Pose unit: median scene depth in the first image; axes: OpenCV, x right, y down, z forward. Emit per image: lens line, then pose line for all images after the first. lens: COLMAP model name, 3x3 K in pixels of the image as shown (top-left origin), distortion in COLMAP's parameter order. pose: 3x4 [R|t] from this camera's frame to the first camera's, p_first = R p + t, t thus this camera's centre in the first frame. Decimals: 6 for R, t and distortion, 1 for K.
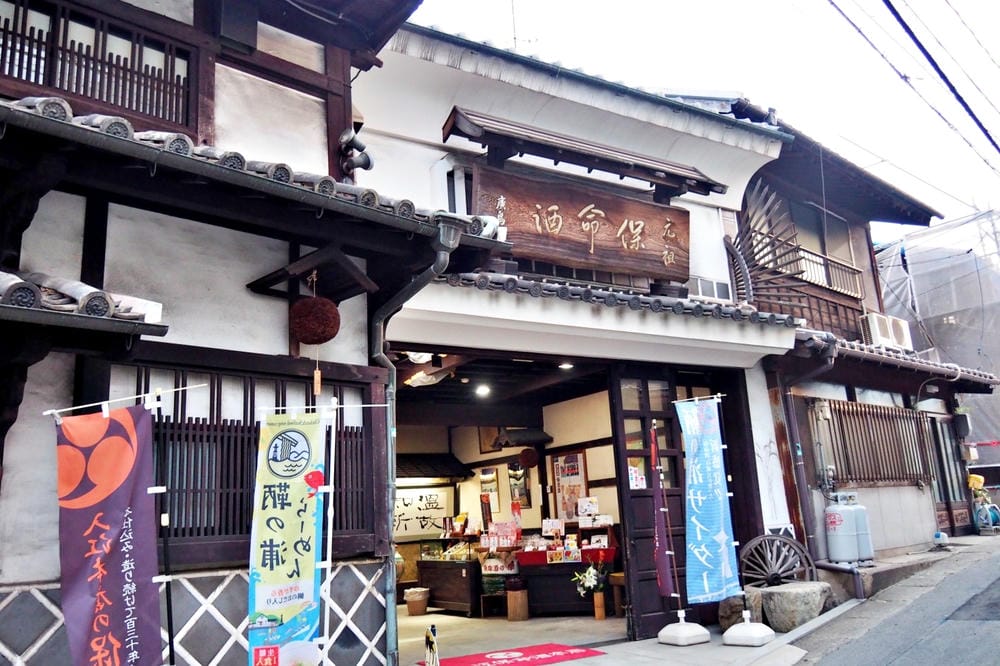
lens RADIAL K [[853.5, 0, 499.2], [0, 853.5, 317.5], [0, 0, 1]] dist [-0.027493, 0.001279]
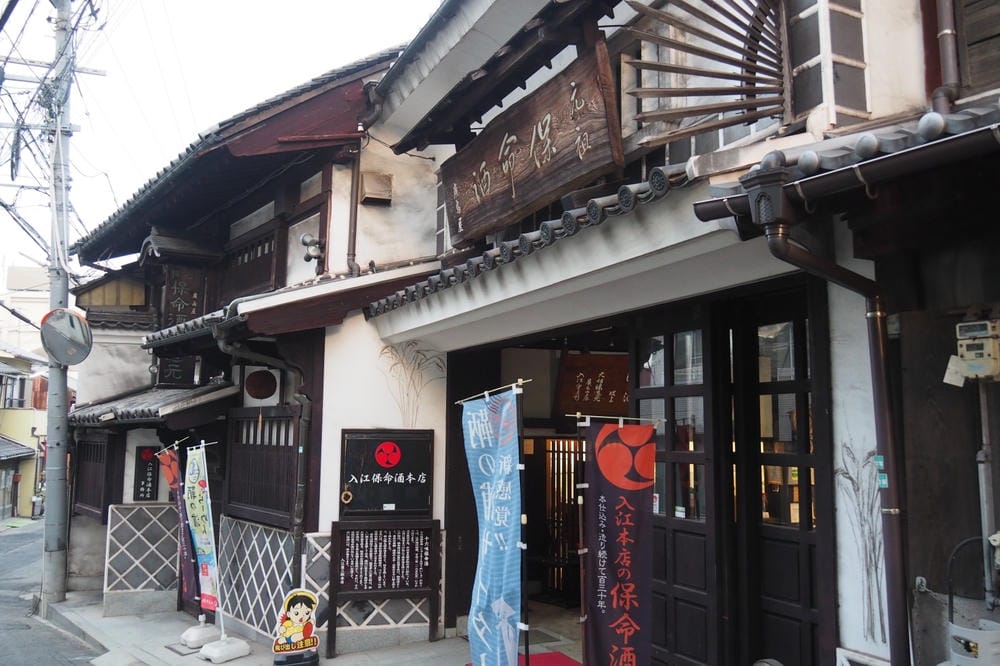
lens RADIAL K [[853.5, 0, 499.2], [0, 853.5, 317.5], [0, 0, 1]] dist [-0.027493, 0.001279]
pose [[-0.100926, -0.097208, -0.990134, 0.869730], [0.232734, 0.965295, -0.118493, 0.115996], [0.967289, -0.242397, -0.074800, 1.046645]]
